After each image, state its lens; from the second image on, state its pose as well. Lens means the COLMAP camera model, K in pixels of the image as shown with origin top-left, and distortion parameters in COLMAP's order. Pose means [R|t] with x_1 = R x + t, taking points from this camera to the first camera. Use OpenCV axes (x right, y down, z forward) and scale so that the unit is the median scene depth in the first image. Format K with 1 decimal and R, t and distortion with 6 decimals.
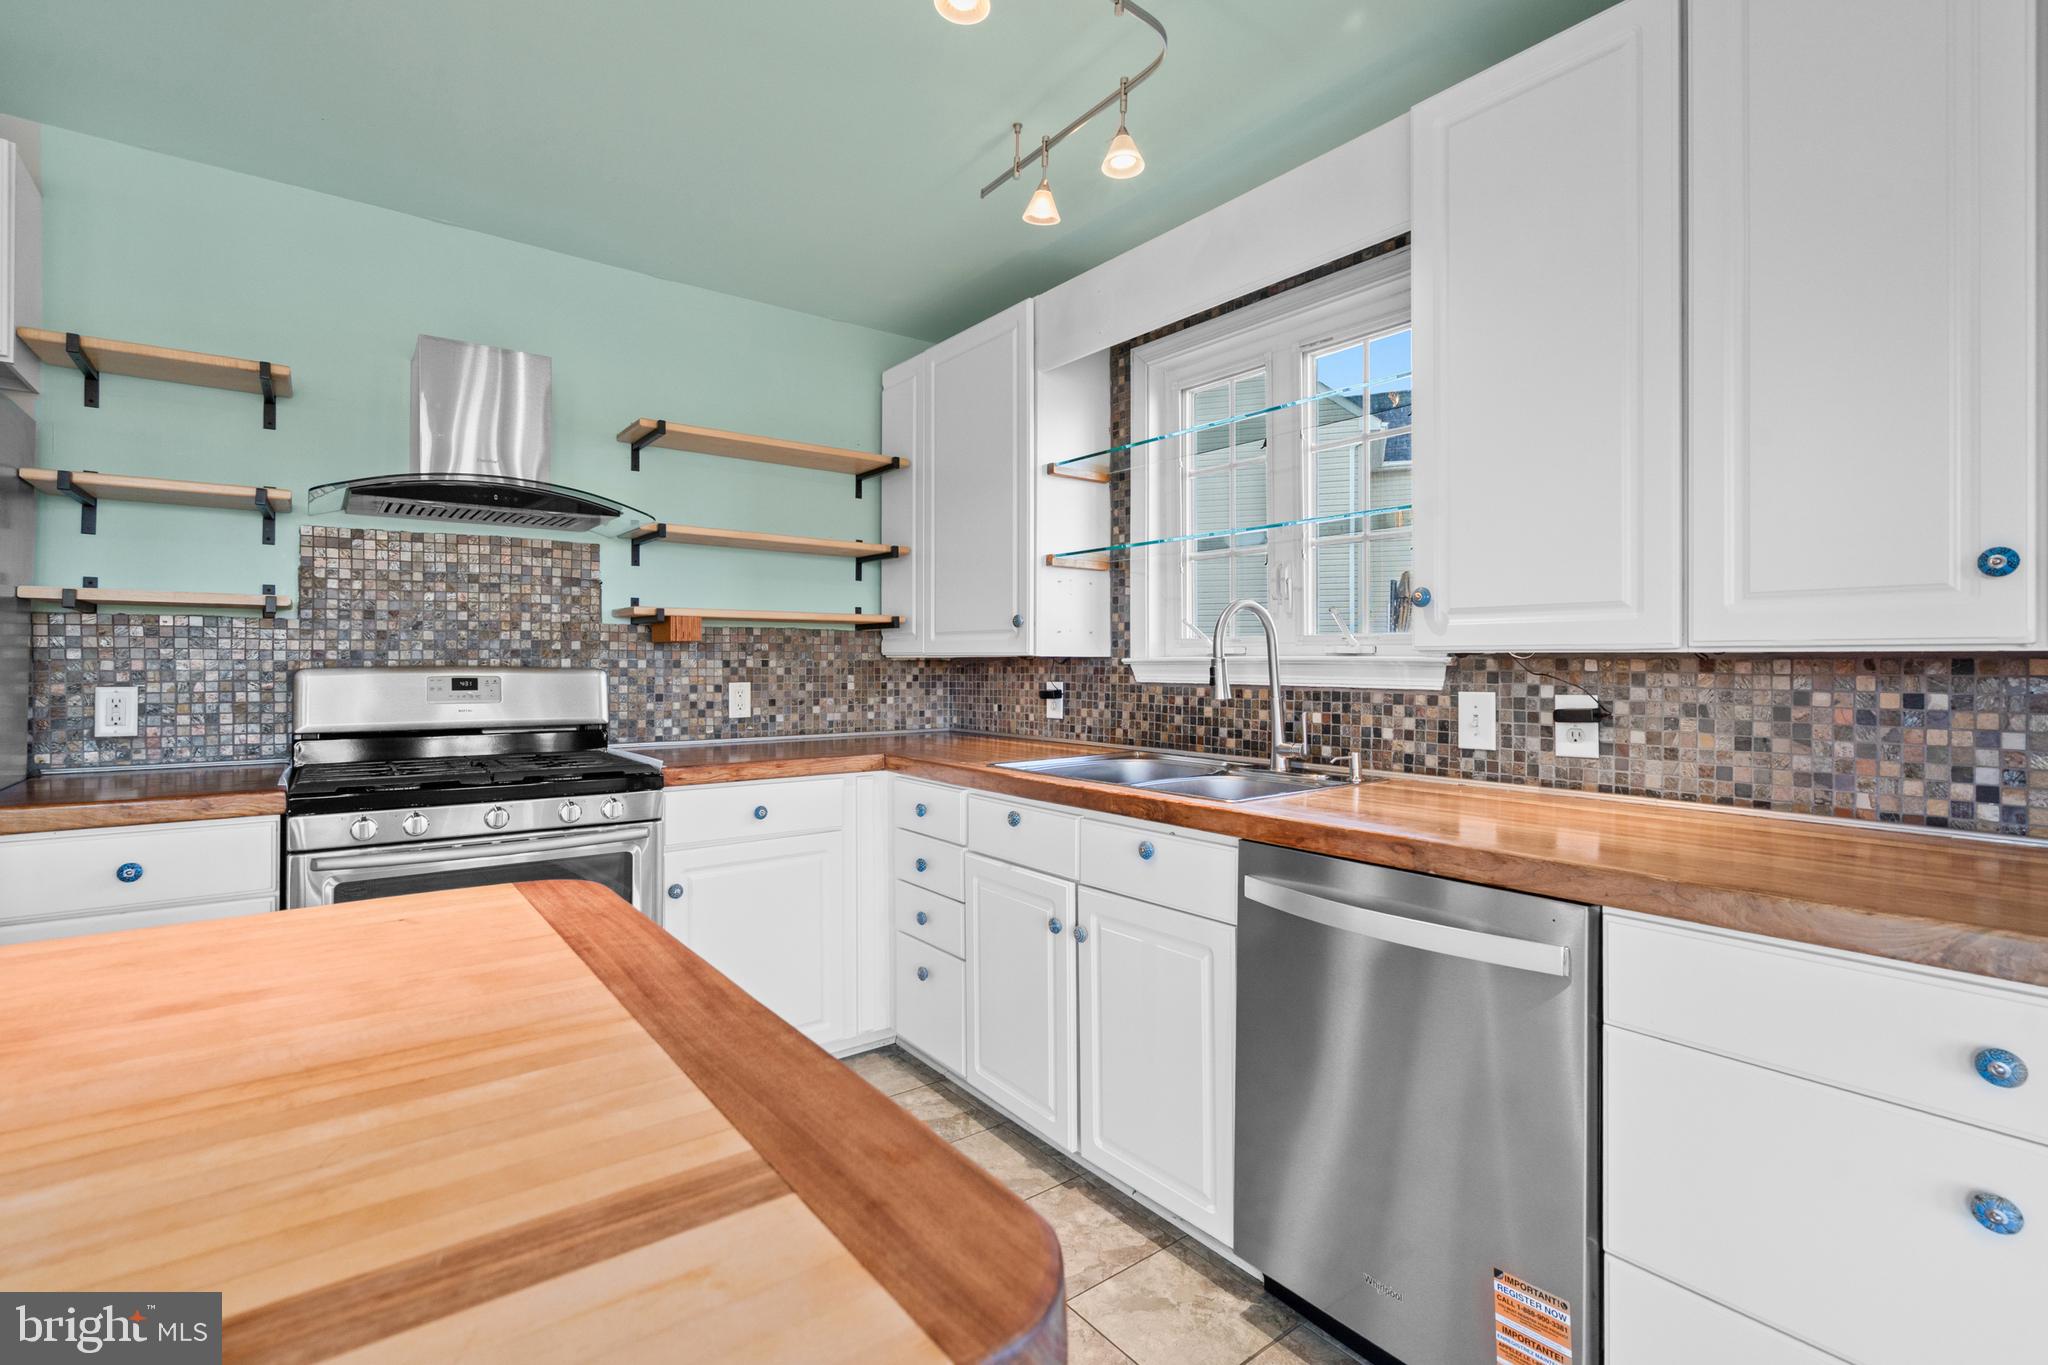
lens RADIAL K [[935.6, 0, 1017.9], [0, 935.6, 660.6], [0, 0, 1]] dist [-0.007088, 0.001089]
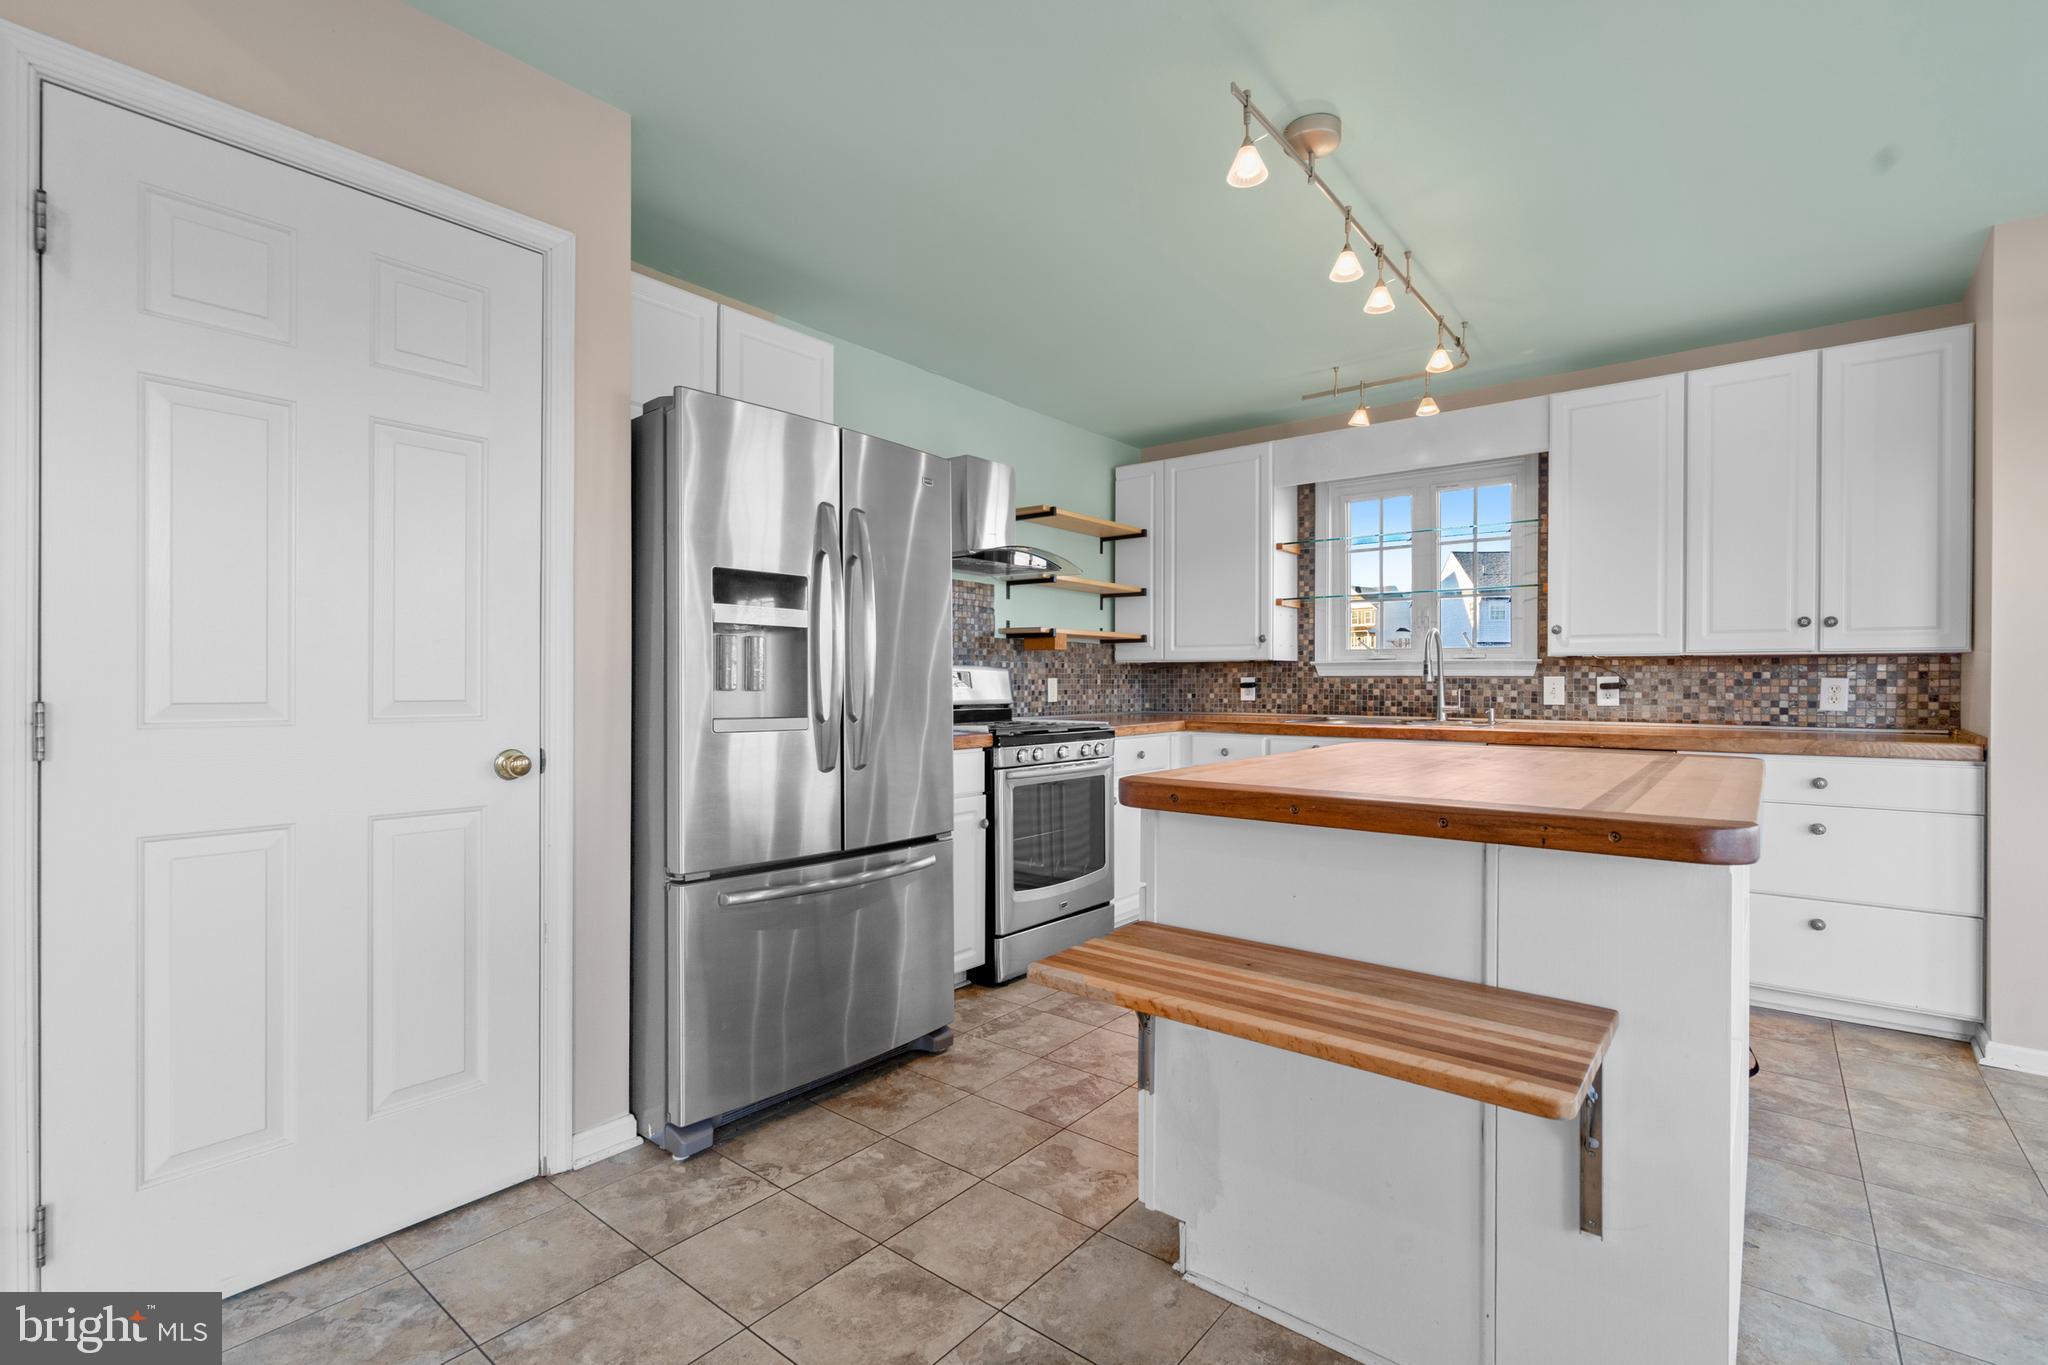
lens RADIAL K [[935.6, 0, 1015.3], [0, 935.6, 689.4], [0, 0, 1]] dist [-0.007088, 0.001089]
pose [[0.971331, -0.004614, 0.237684, -0.937503], [0.001257, 0.999897, 0.014276, 0.026605], [-0.237726, -0.013568, 0.971238, -0.568844]]
